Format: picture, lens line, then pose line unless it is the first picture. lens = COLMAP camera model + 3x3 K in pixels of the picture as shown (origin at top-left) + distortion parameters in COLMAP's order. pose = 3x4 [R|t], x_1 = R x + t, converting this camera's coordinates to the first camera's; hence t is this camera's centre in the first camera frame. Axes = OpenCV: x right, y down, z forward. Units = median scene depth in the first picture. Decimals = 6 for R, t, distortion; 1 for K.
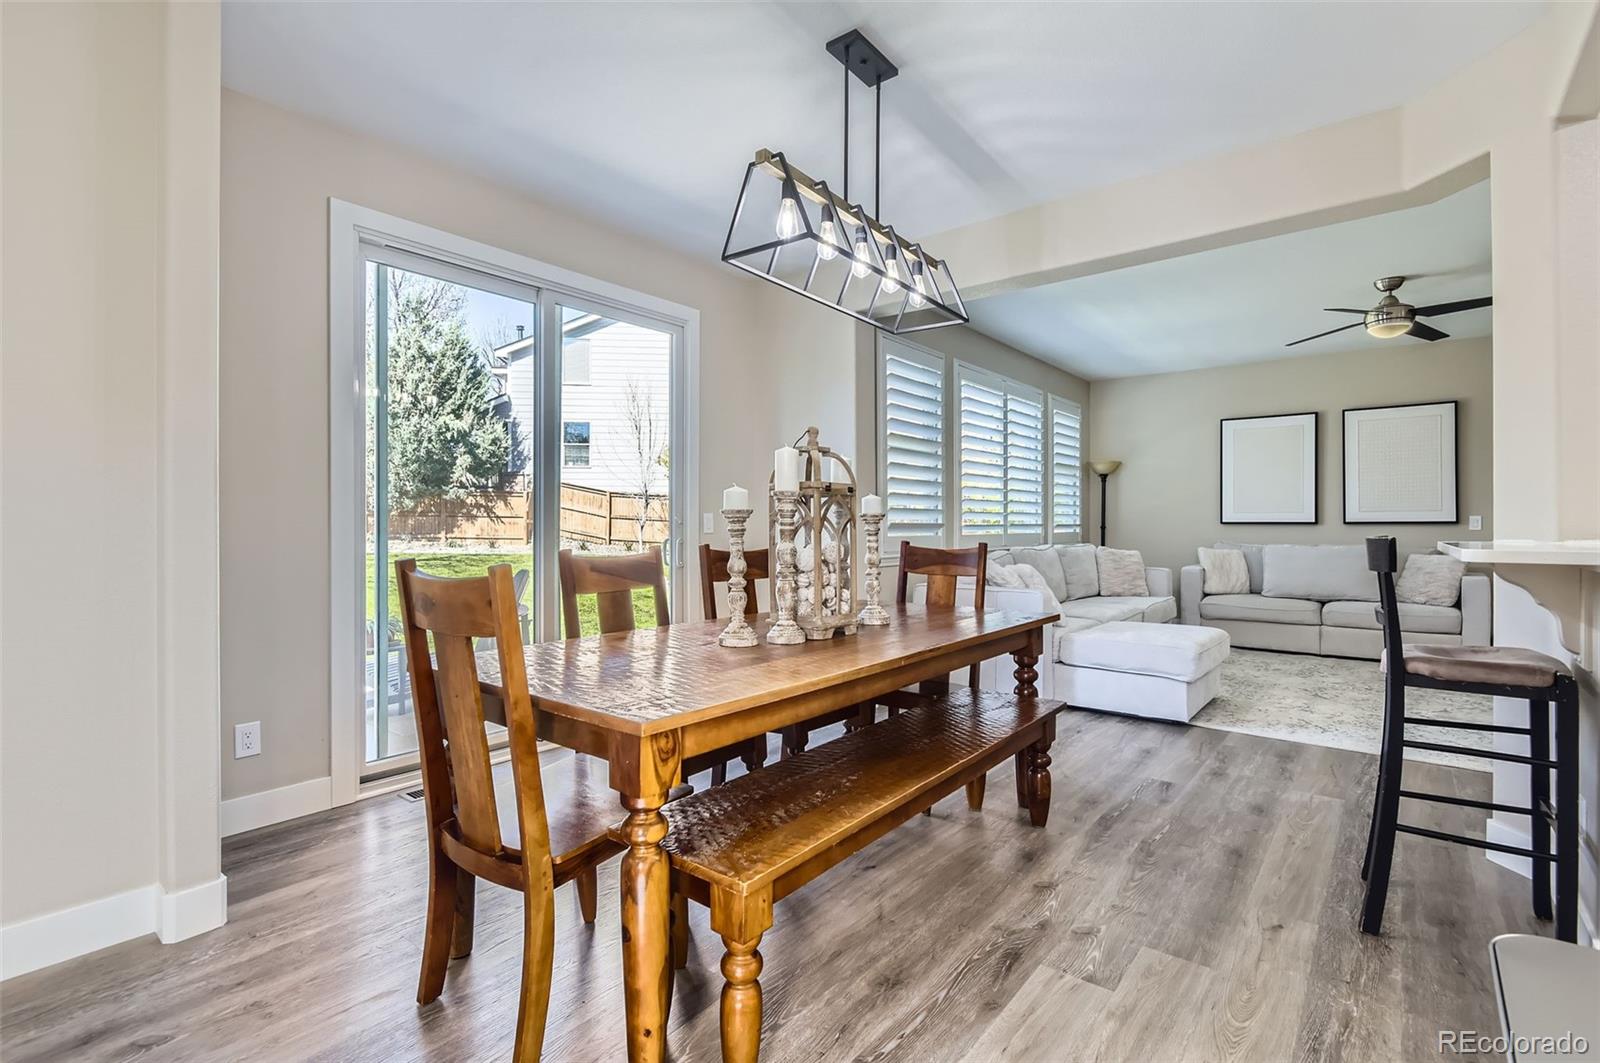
lens RADIAL K [[742.6, 0, 800.8], [0, 742.6, 521.9], [0, 0, 1]] dist [0.004414, 0.000231]
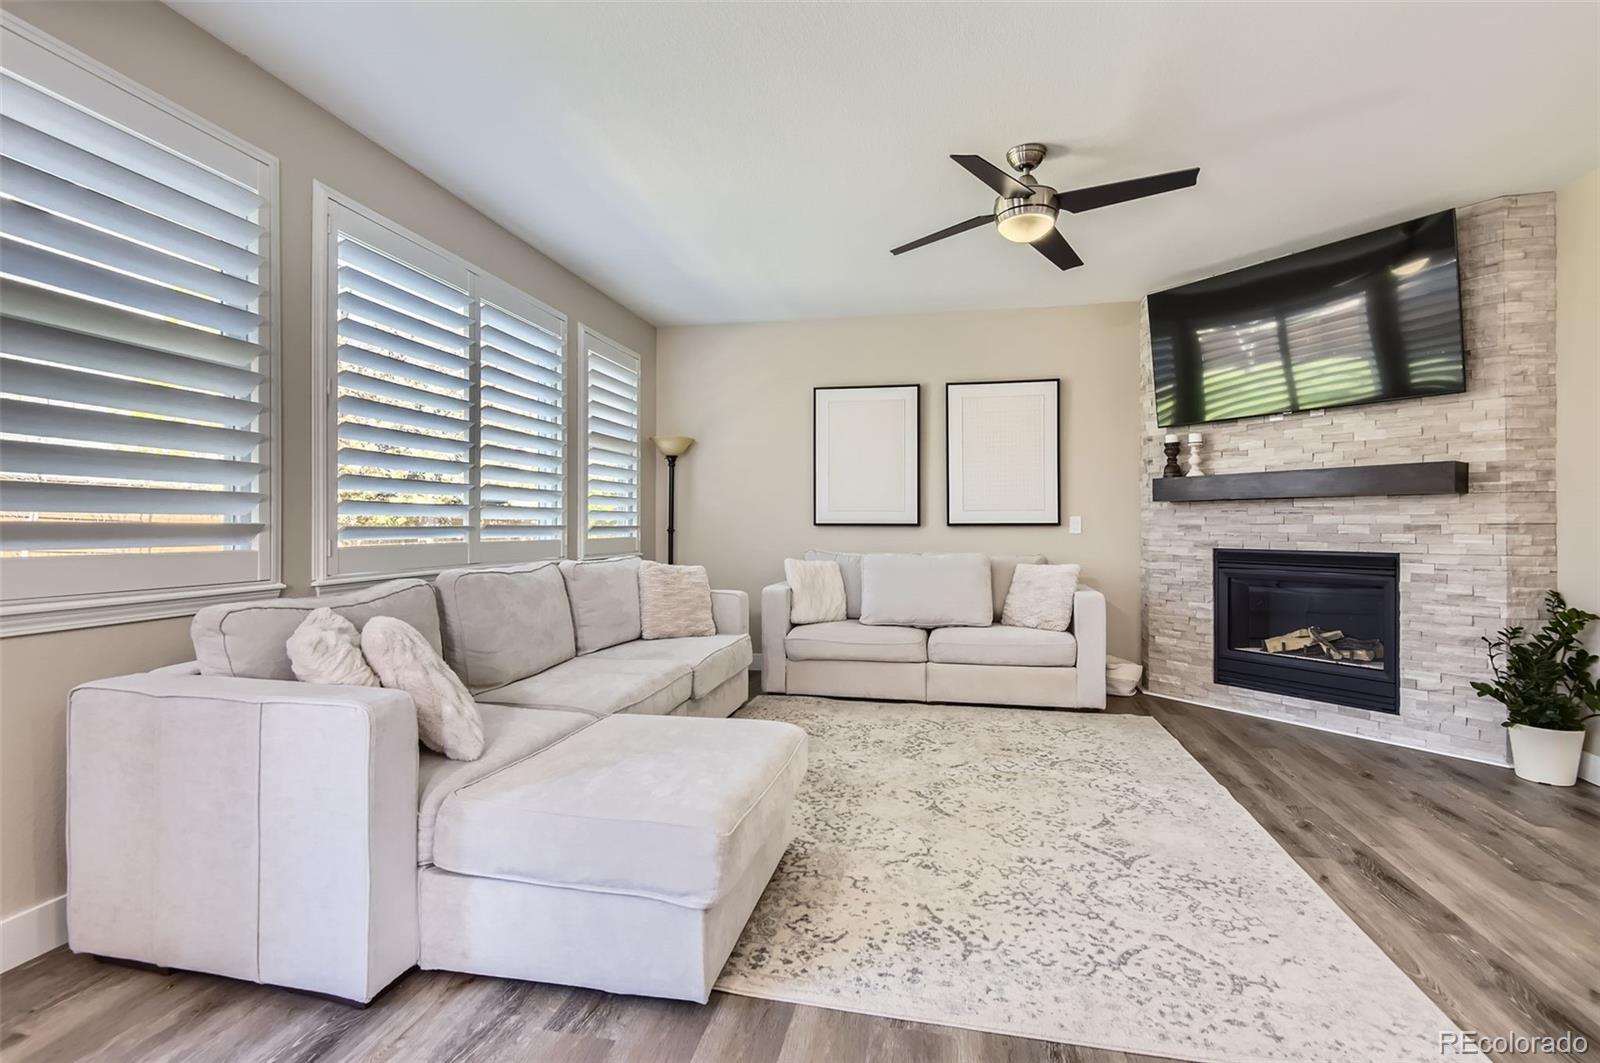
lens RADIAL K [[743.4, 0, 796.9], [0, 743.4, 526.2], [0, 0, 1]] dist [0.016073, -0.014720]
pose [[0.891868, 0.000438, 0.452296, 0.312158], [-0.002287, 0.999991, 0.003541, 0.000736], [-0.452290, -0.004193, 0.891861, 0.502305]]
